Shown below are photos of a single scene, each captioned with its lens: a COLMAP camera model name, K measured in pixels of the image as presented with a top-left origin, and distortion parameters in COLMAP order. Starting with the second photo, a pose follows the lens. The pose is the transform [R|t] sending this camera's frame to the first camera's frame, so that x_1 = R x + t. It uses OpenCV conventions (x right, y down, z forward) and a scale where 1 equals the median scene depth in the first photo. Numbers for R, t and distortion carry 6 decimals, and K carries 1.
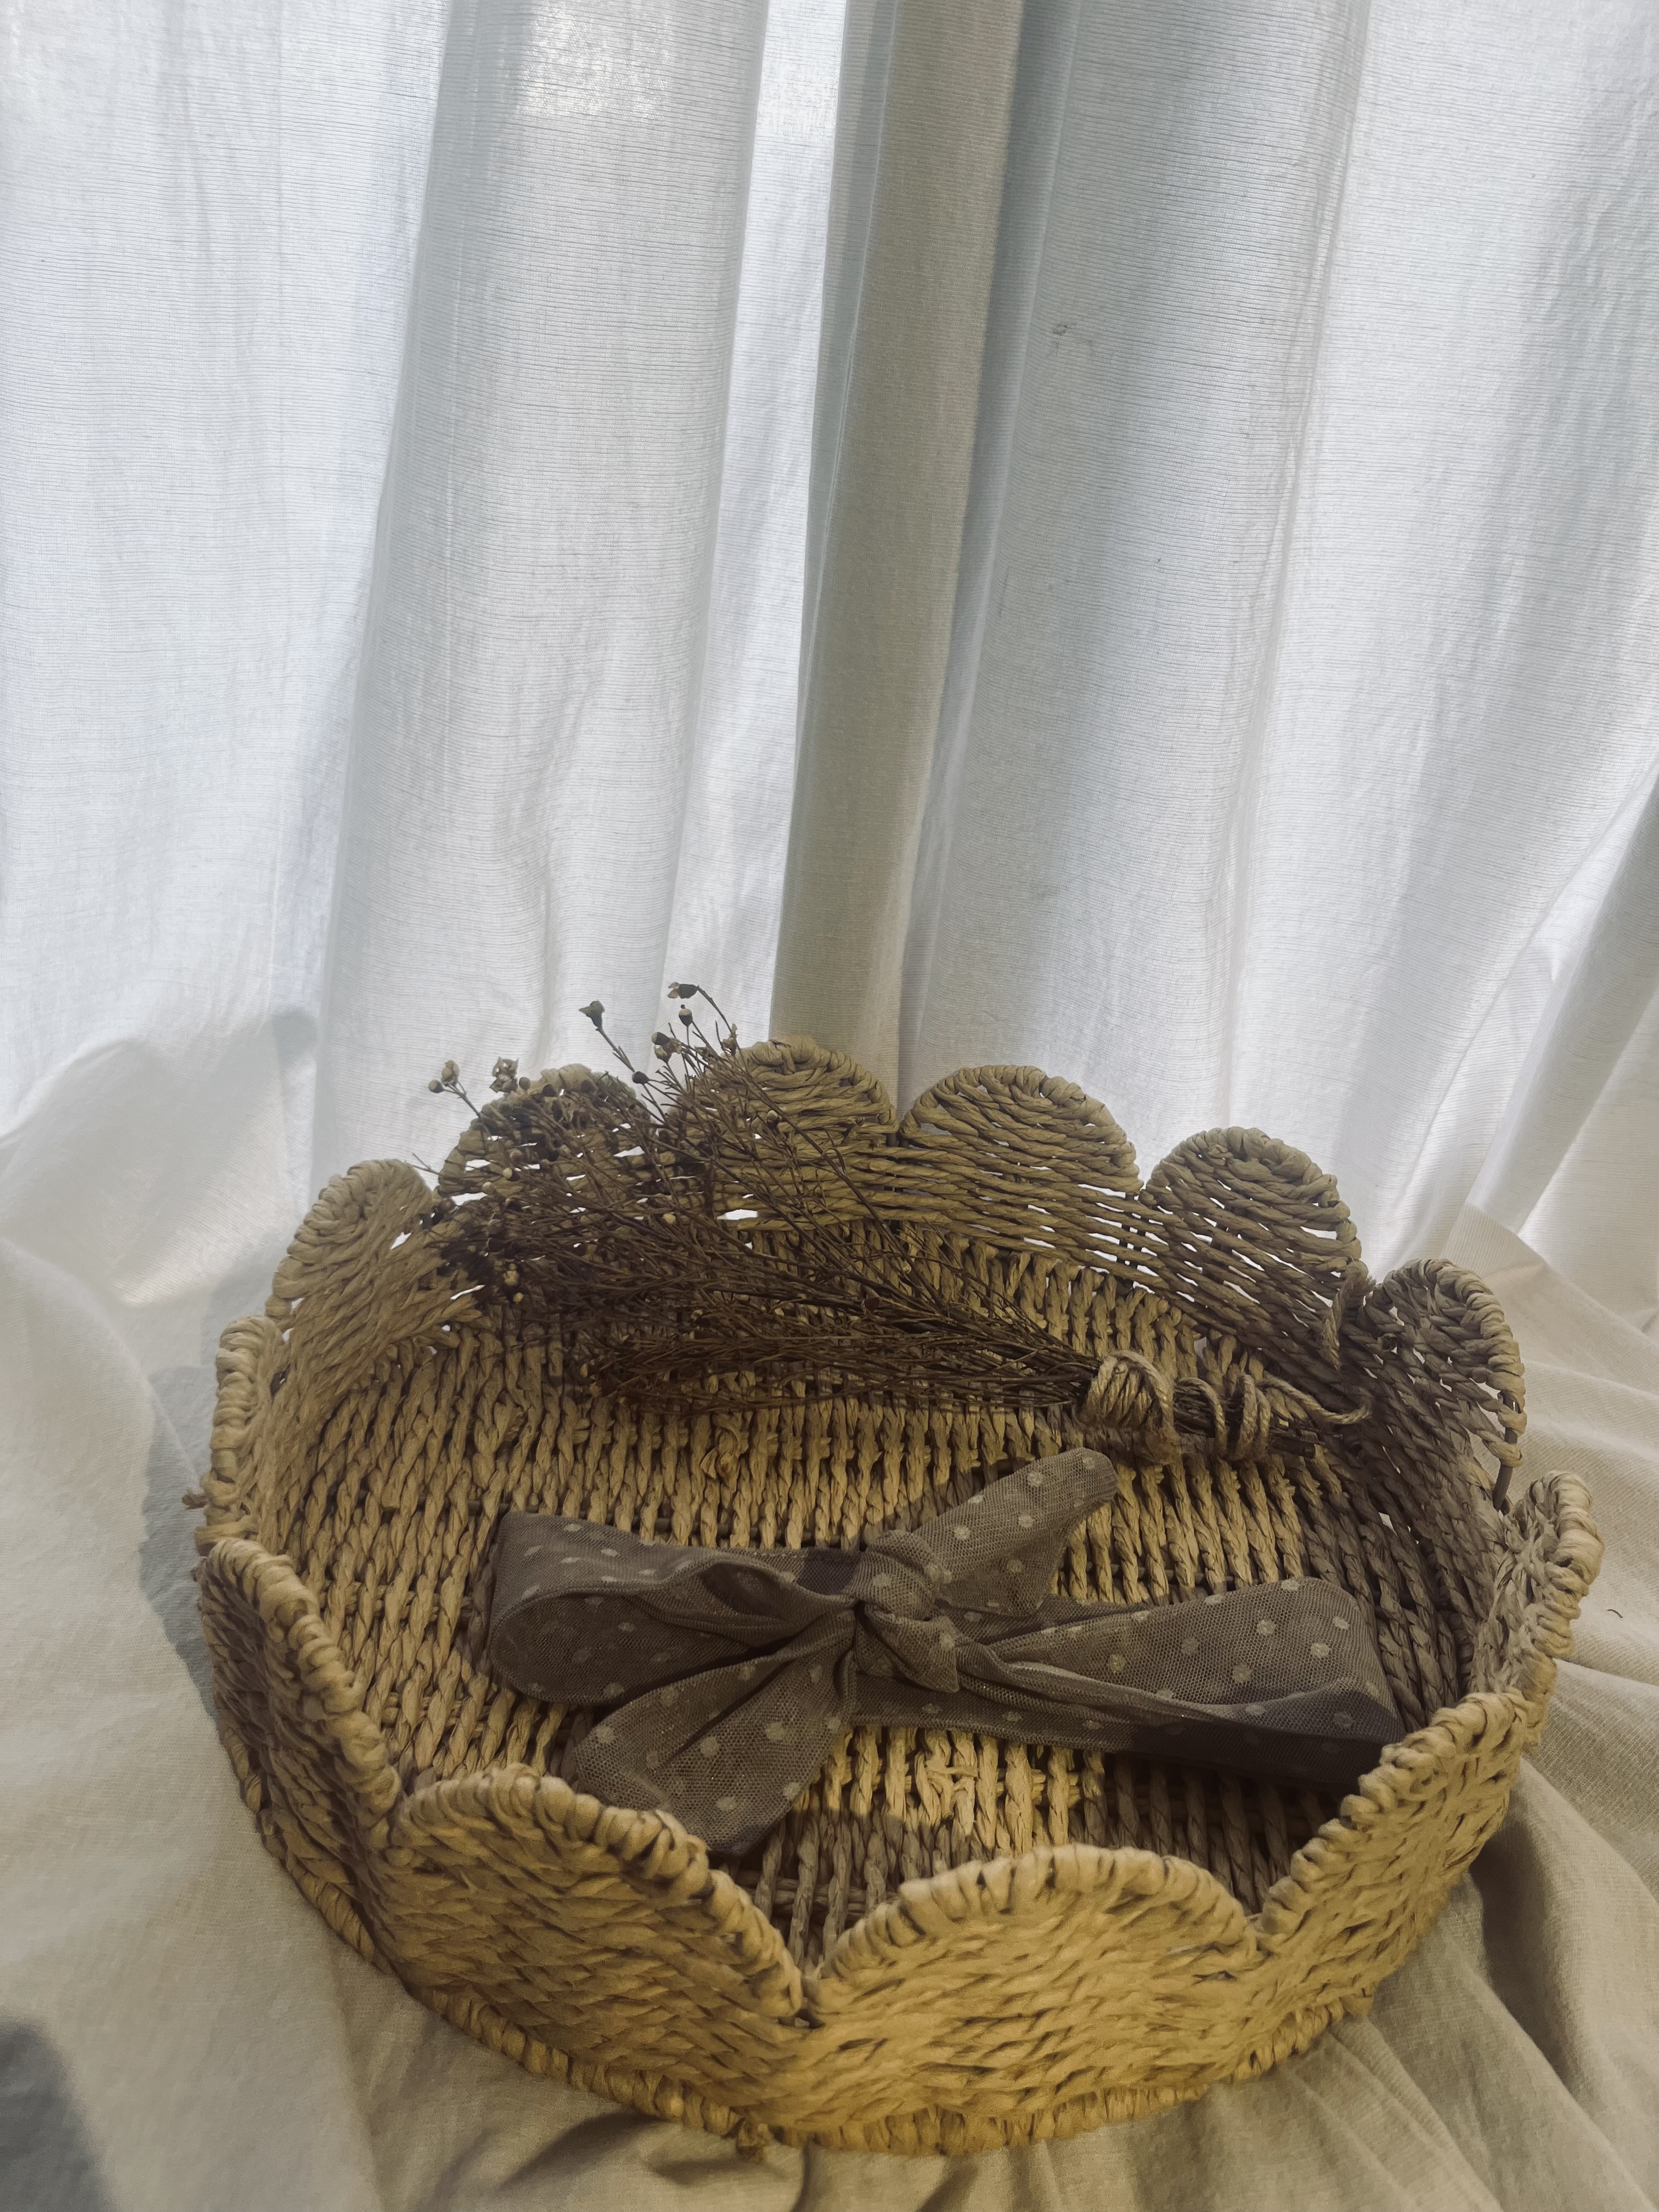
lens RADIAL K [[1702.6, 0, 848.7], [0, 1702.6, 1115.1], [0, 0, 1]] dist [0.012309, -0.005887]
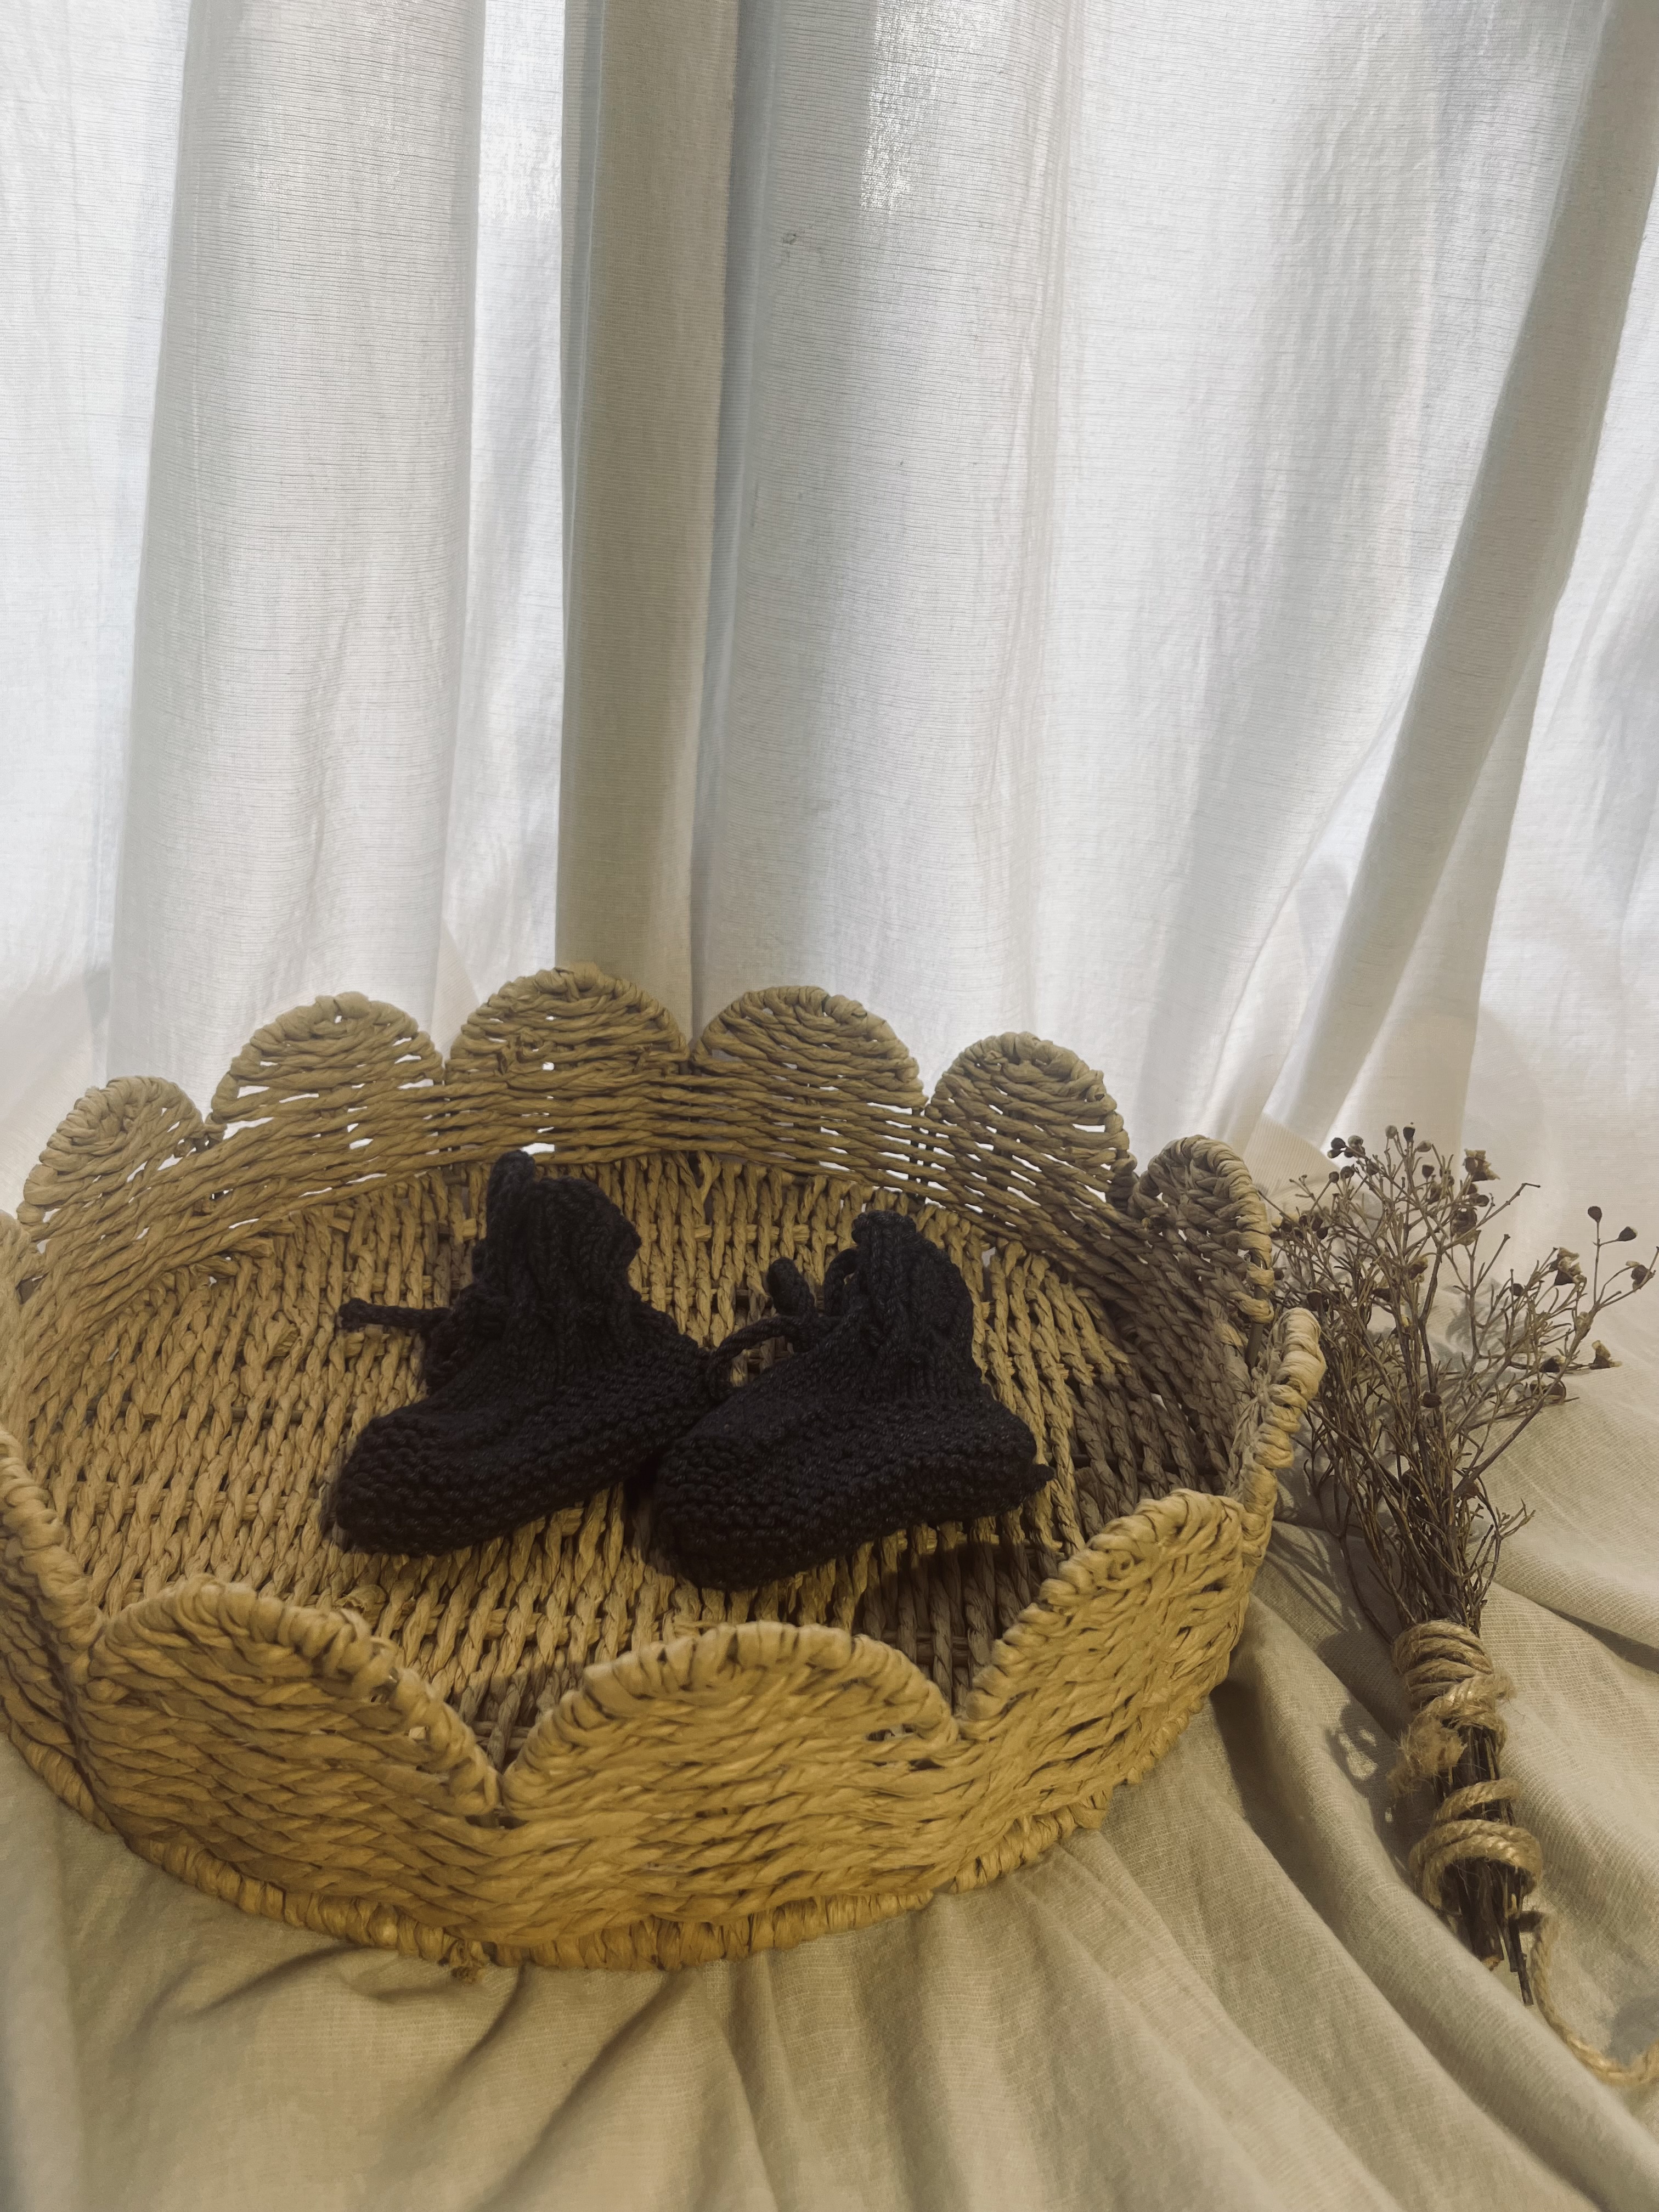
lens RADIAL K [[1704.2, 0, 826.4], [0, 1704.2, 1091.1], [0, 0, 1]] dist [0.043260, -0.084519]
pose [[0.998735, -0.034103, 0.036952, 0.092221], [0.036052, 0.997921, -0.053428, 0.108667], [-0.035053, 0.054693, 0.997888, -0.017954]]
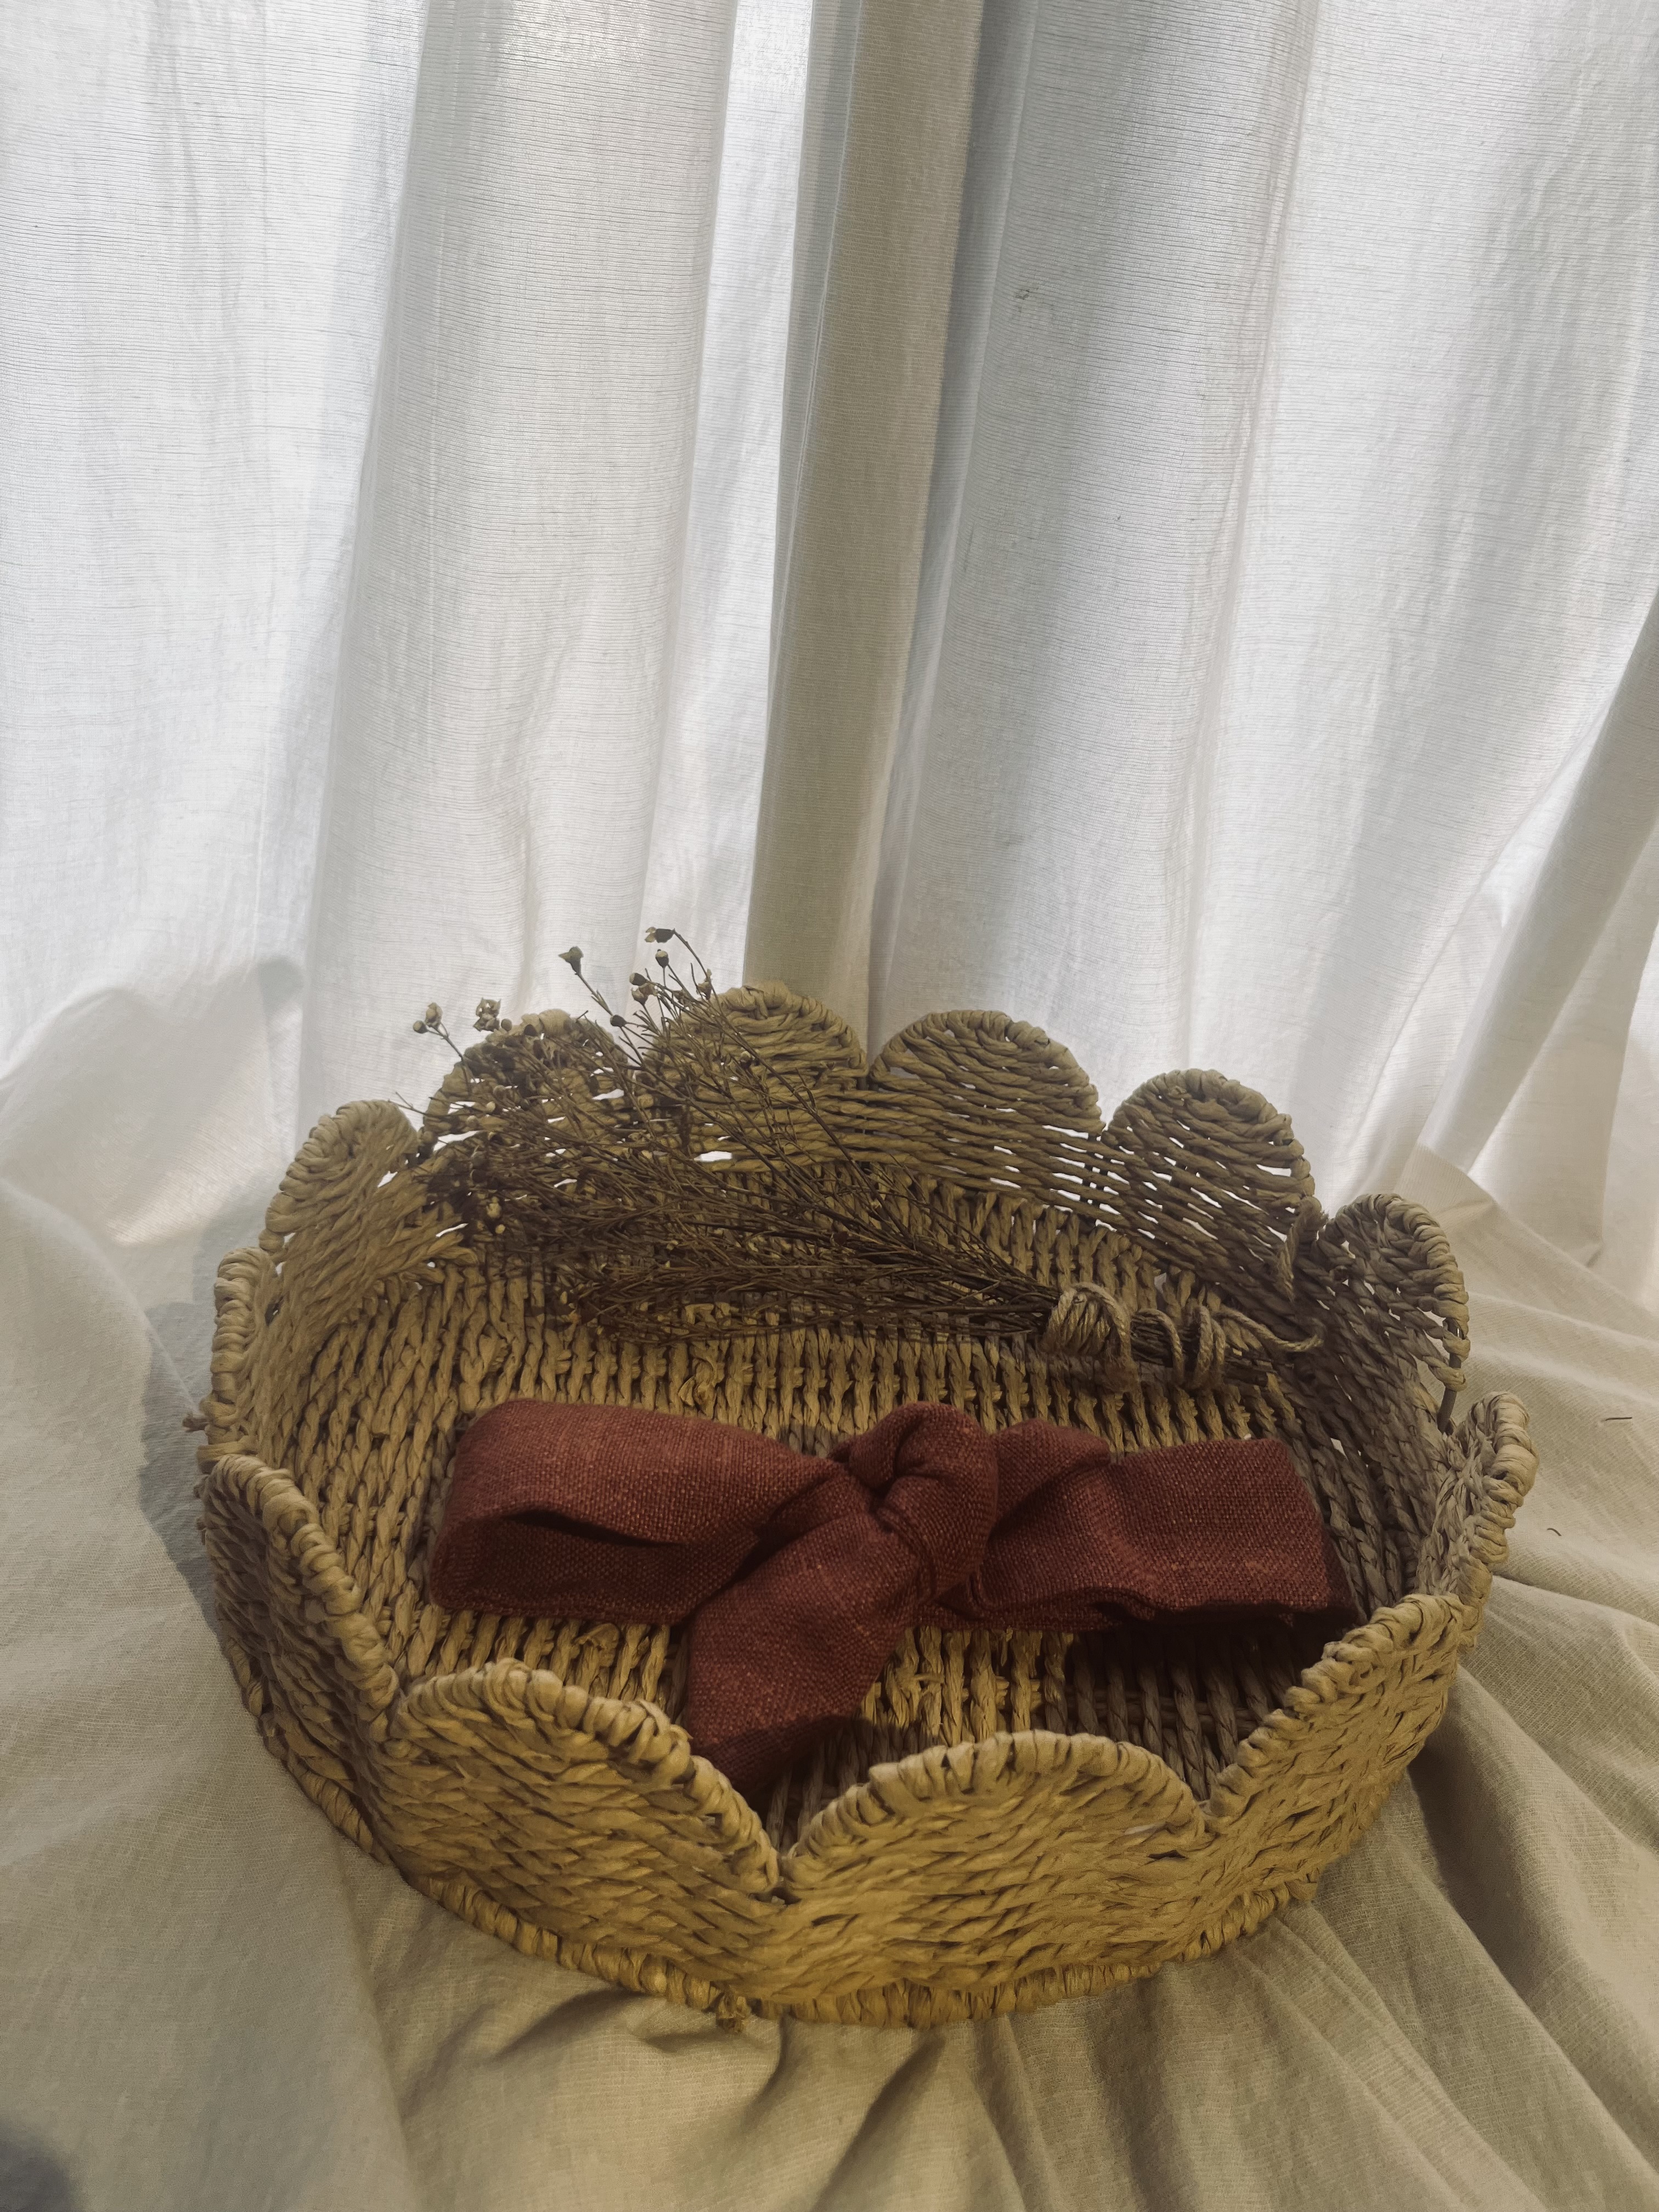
lens RADIAL K [[1703.2, 0, 828.2], [0, 1703.2, 1096.9], [0, 0, 1]] dist [0.016582, -0.011878]
pose [[0.999986, -0.002177, 0.004913, -0.000234], [0.002107, 0.999898, 0.014145, 0.010537], [-0.004943, -0.014134, 0.999888, -0.038884]]
